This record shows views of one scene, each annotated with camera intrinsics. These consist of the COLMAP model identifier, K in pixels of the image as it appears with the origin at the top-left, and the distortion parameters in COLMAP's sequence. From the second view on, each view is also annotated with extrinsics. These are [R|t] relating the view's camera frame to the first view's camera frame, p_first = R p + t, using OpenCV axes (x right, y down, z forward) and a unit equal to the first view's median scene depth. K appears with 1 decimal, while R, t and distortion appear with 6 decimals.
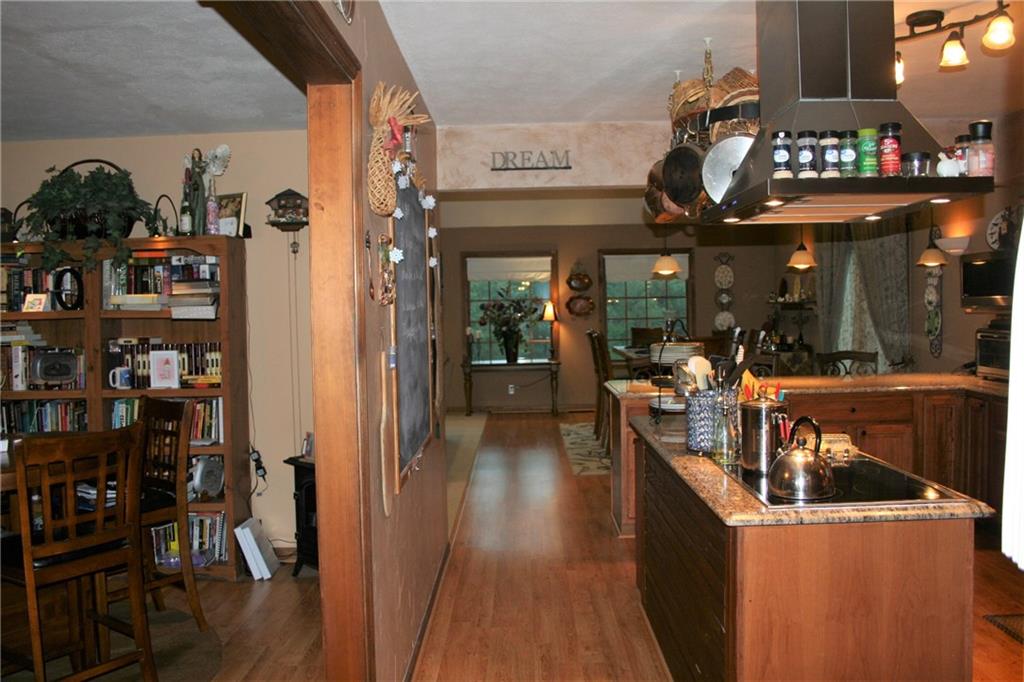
lens RADIAL K [[856.0, 0, 515.8], [0, 856.0, 334.8], [0, 0, 1]] dist [-0.153243, 0.128289]
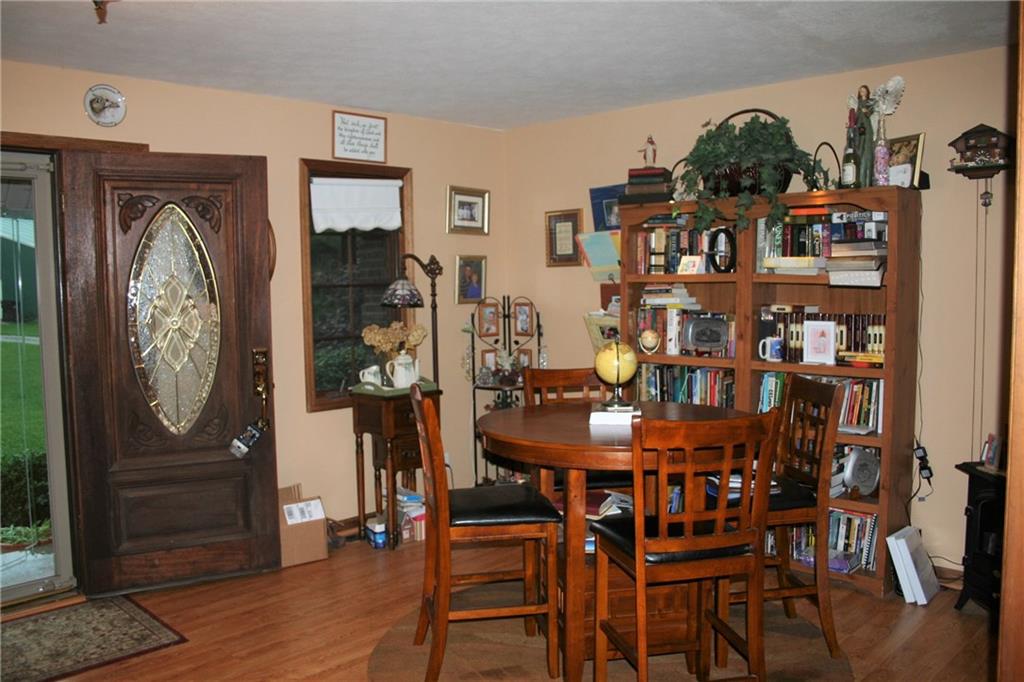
lens RADIAL K [[856.0, 0, 515.8], [0, 856.0, 334.8], [0, 0, 1]] dist [-0.153243, 0.128289]
pose [[0.720016, 0.058883, -0.691454, -0.039963], [-0.028651, 0.998066, 0.055159, -0.006312], [0.693365, -0.019904, 0.720311, 0.144237]]
